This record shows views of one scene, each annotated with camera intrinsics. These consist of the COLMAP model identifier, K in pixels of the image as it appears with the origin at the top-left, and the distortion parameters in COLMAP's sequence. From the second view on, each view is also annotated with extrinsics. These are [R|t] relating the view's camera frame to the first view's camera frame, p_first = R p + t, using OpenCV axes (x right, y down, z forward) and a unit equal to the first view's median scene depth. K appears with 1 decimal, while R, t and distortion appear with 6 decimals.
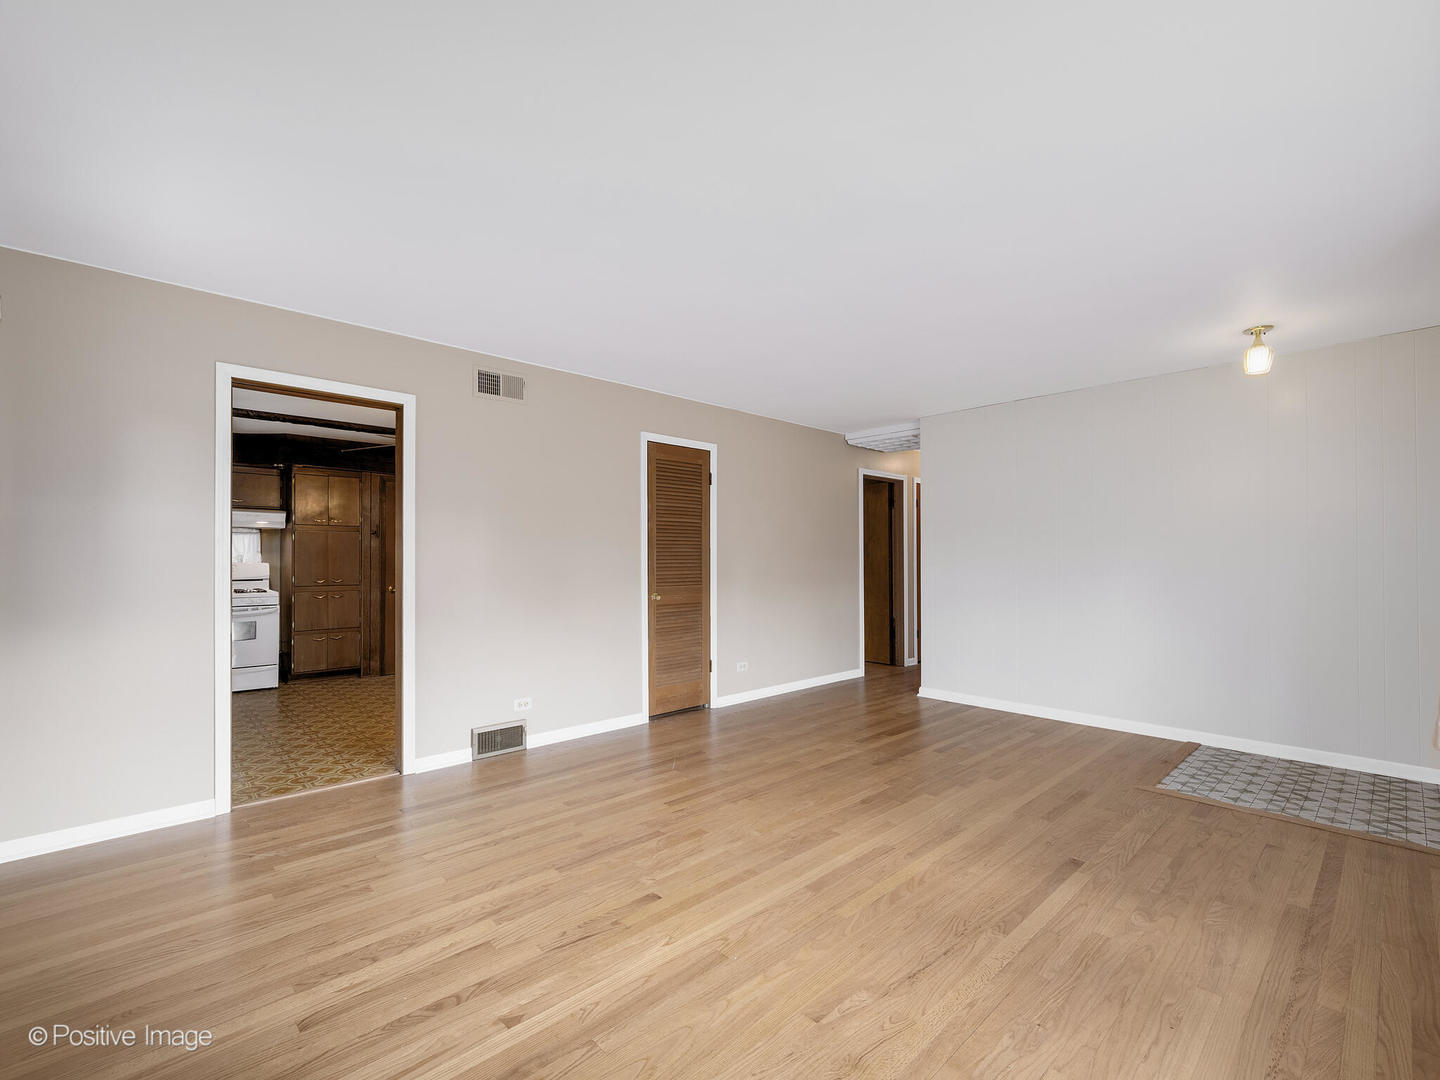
lens RADIAL K [[650.5, 0, 669.3], [0, 650.5, 557.5], [0, 0, 1]] dist [0.000840, -0.002040]
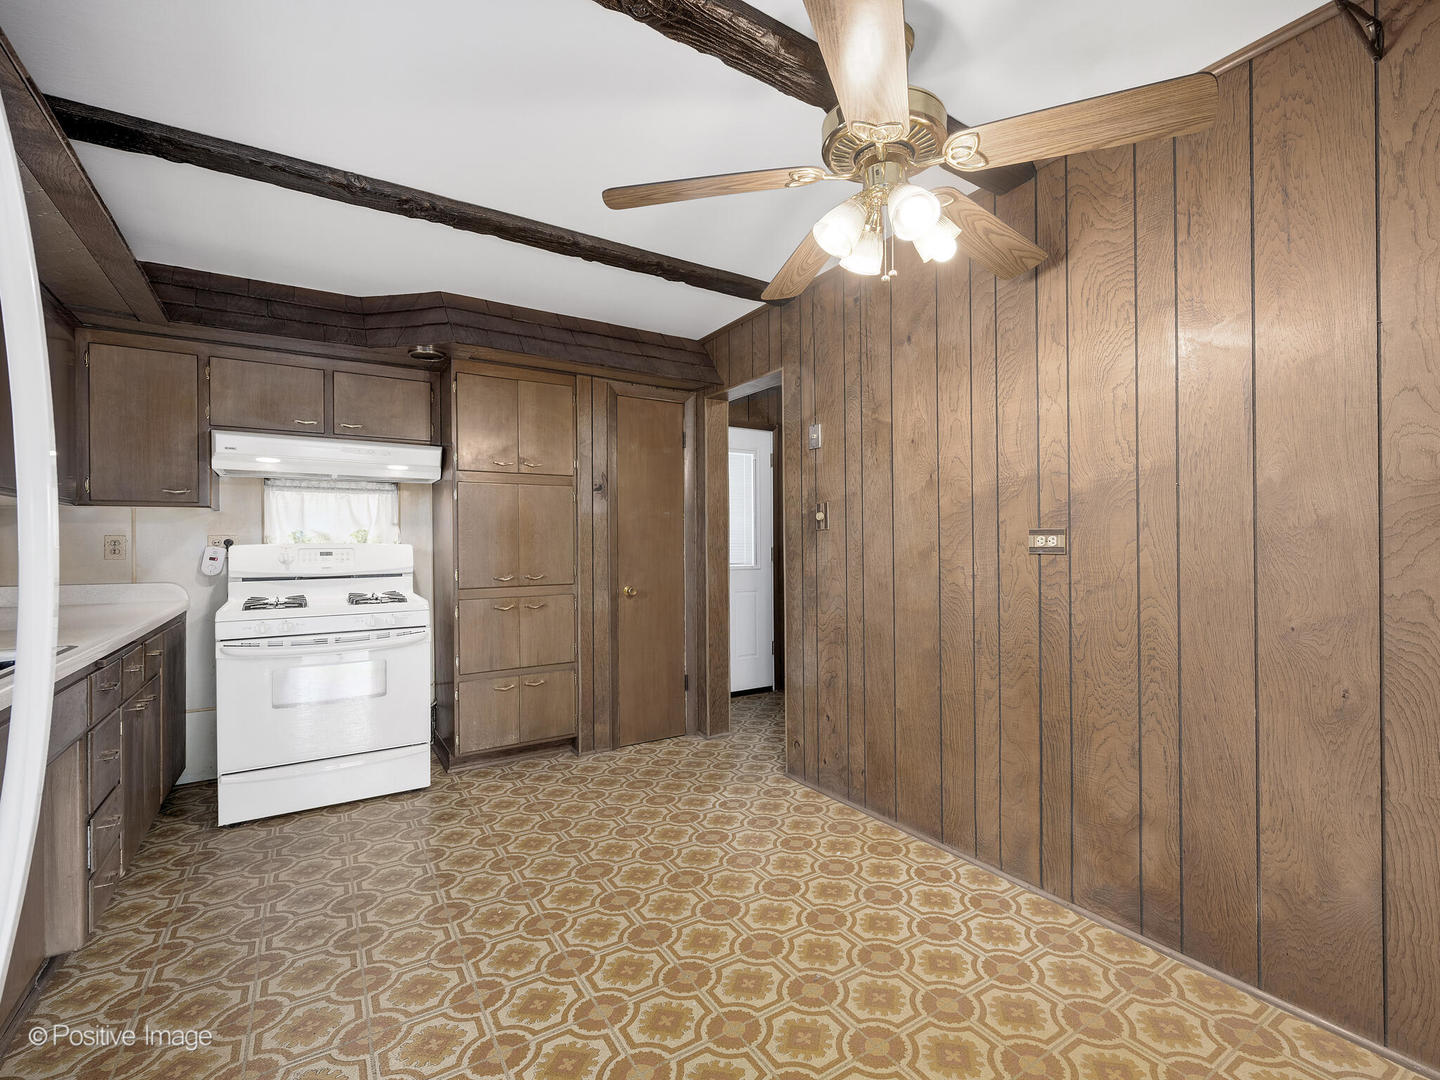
lens RADIAL K [[650.5, 0, 725.2], [0, 650.5, 542.4], [0, 0, 1]] dist [0.000840, -0.002040]
pose [[0.992539, -0.015351, -0.120958, -0.294539], [0.015670, 0.999876, 0.001687, 0.010626], [0.120918, -0.003570, 0.992656, 0.498826]]
